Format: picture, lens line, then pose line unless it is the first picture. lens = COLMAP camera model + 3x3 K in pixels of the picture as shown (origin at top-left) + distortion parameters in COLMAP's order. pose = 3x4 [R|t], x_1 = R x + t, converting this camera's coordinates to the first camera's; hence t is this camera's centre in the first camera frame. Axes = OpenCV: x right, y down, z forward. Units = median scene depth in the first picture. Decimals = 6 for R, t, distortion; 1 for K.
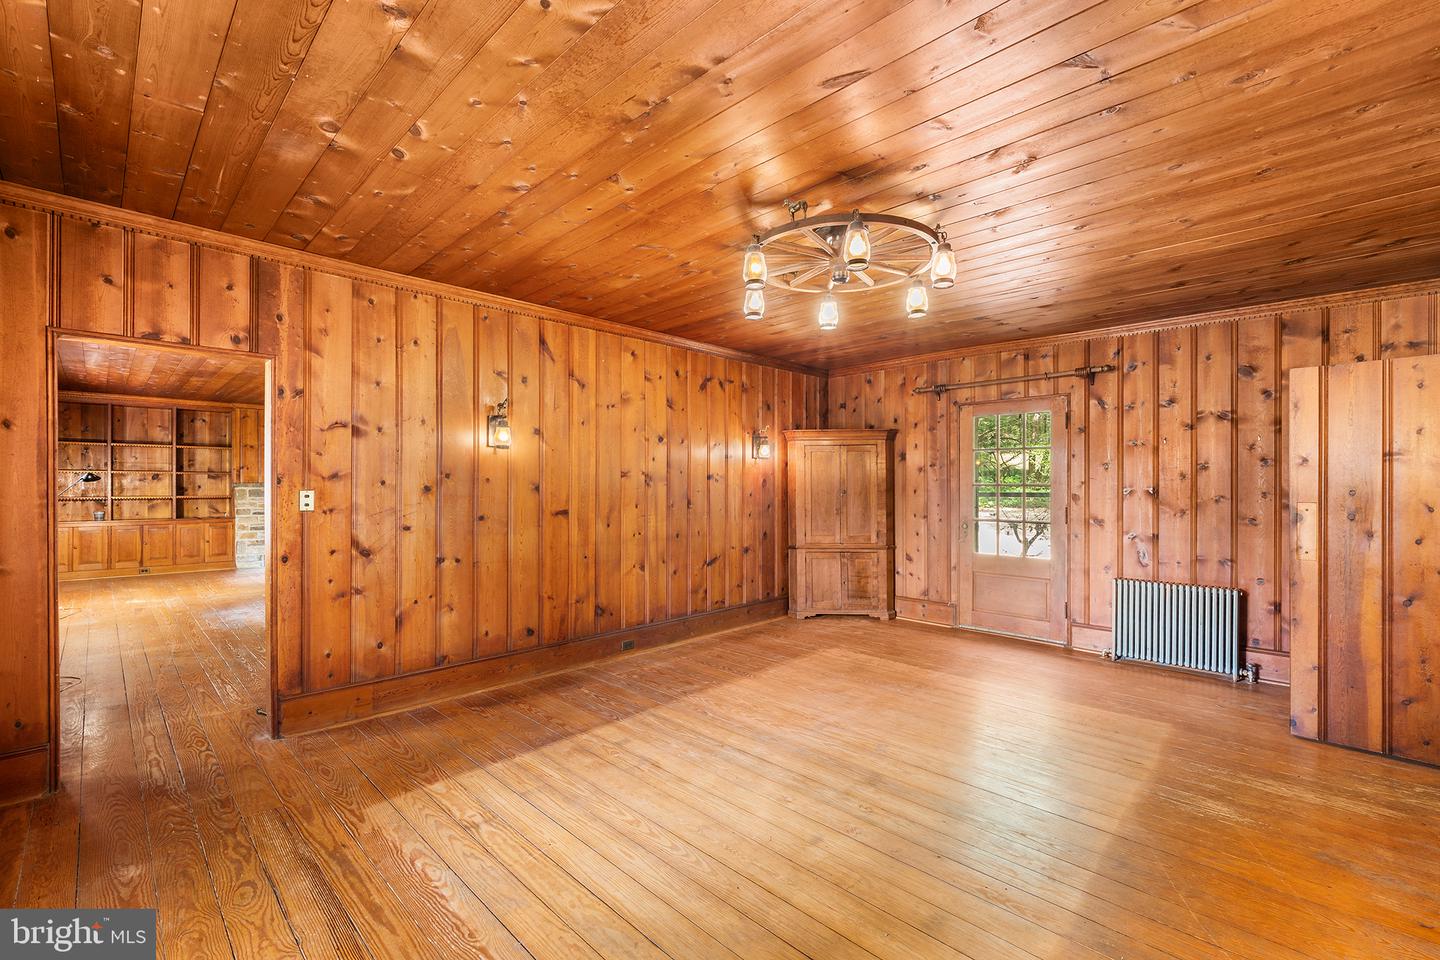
lens RADIAL K [[606.8, 0, 720.0], [0, 606.8, 480.0], [0, 0, 1]] dist [-0.000865, -0.000167]
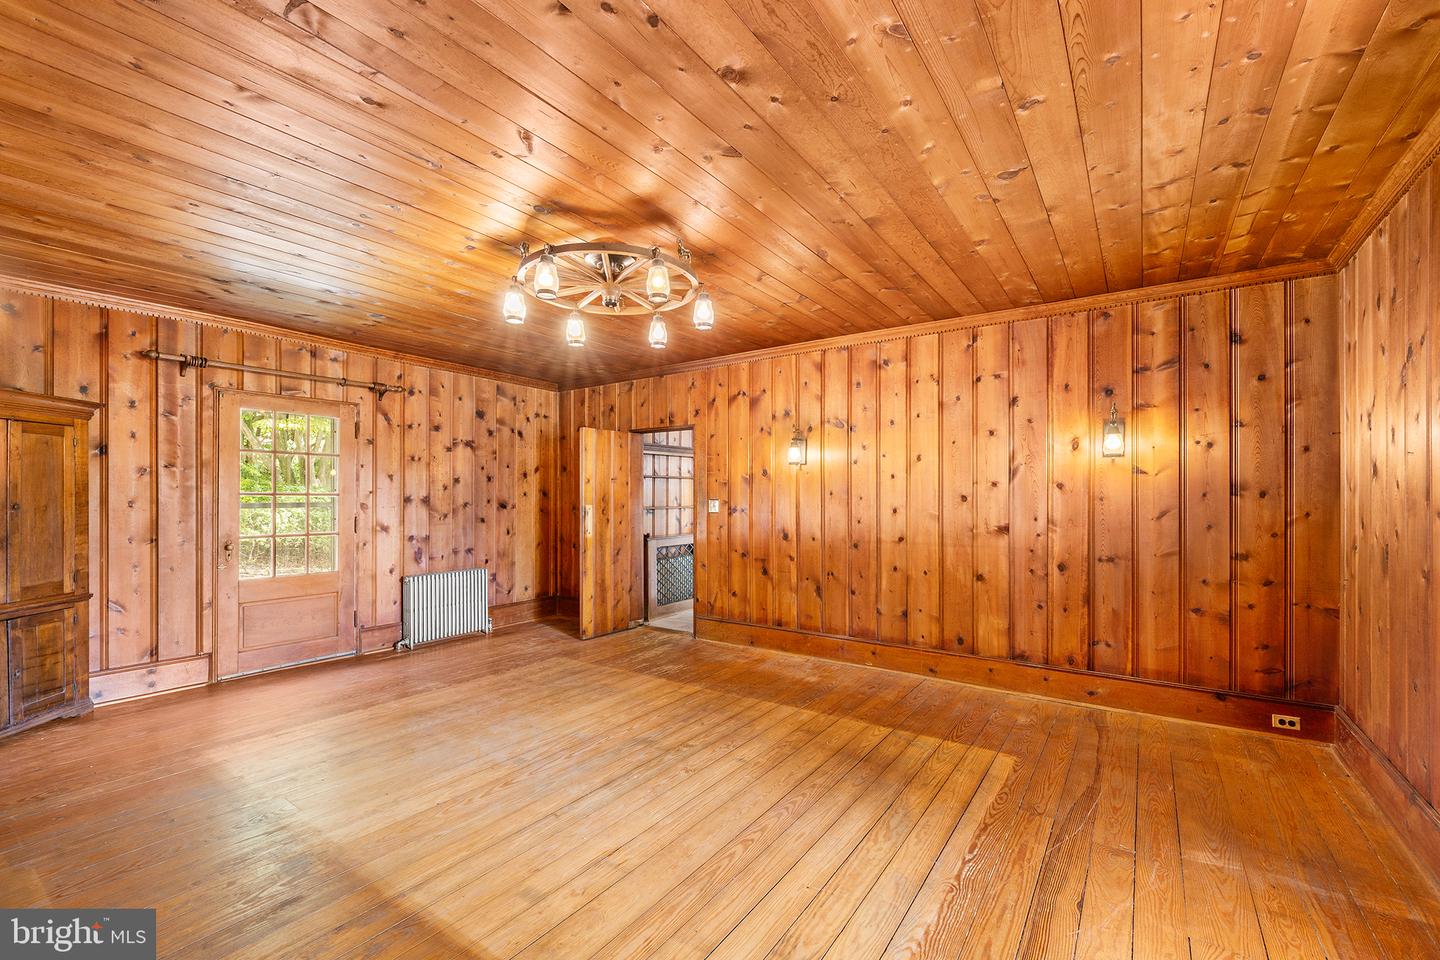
lens RADIAL K [[597.0, 0, 722.1], [0, 597.0, 496.2], [0, 0, 1]] dist [-0.002461, -0.000386]
pose [[-0.154800, -0.002574, 0.987942, -0.518506], [-0.008711, 0.999961, 0.001241, 0.004999], [-0.987907, -0.008414, -0.154817, 0.574630]]
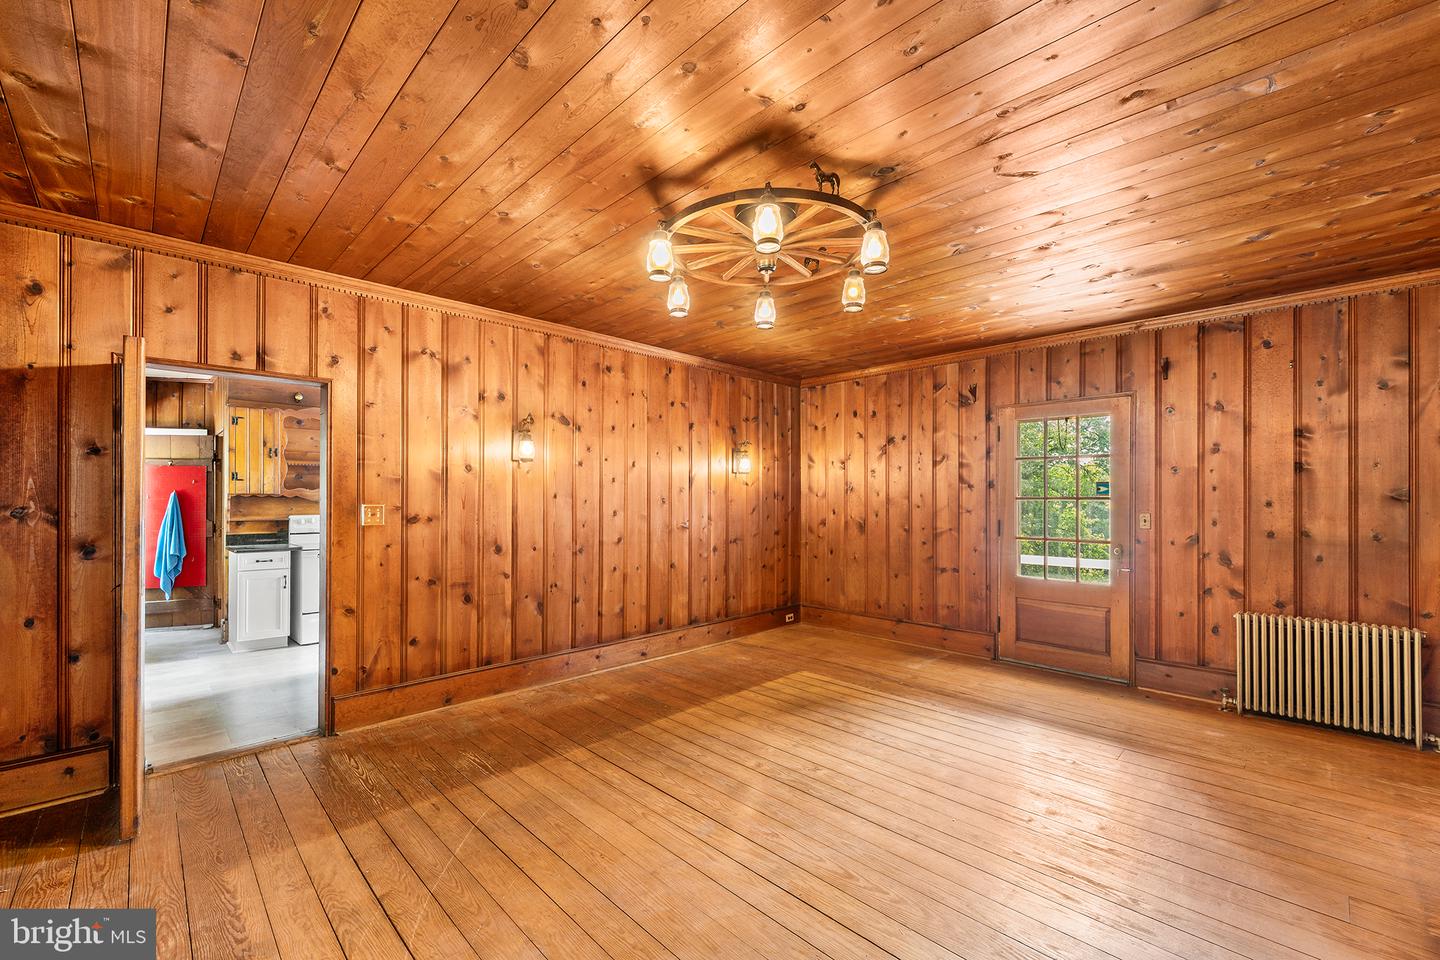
lens RADIAL K [[597.0, 0, 722.1], [0, 597.0, 496.2], [0, 0, 1]] dist [-0.002461, -0.000386]
pose [[-0.999734, -0.003258, 0.022817, 0.142227], [-0.003566, 0.999903, -0.013457, 0.011247], [-0.022771, -0.013535, -0.999649, 1.113408]]
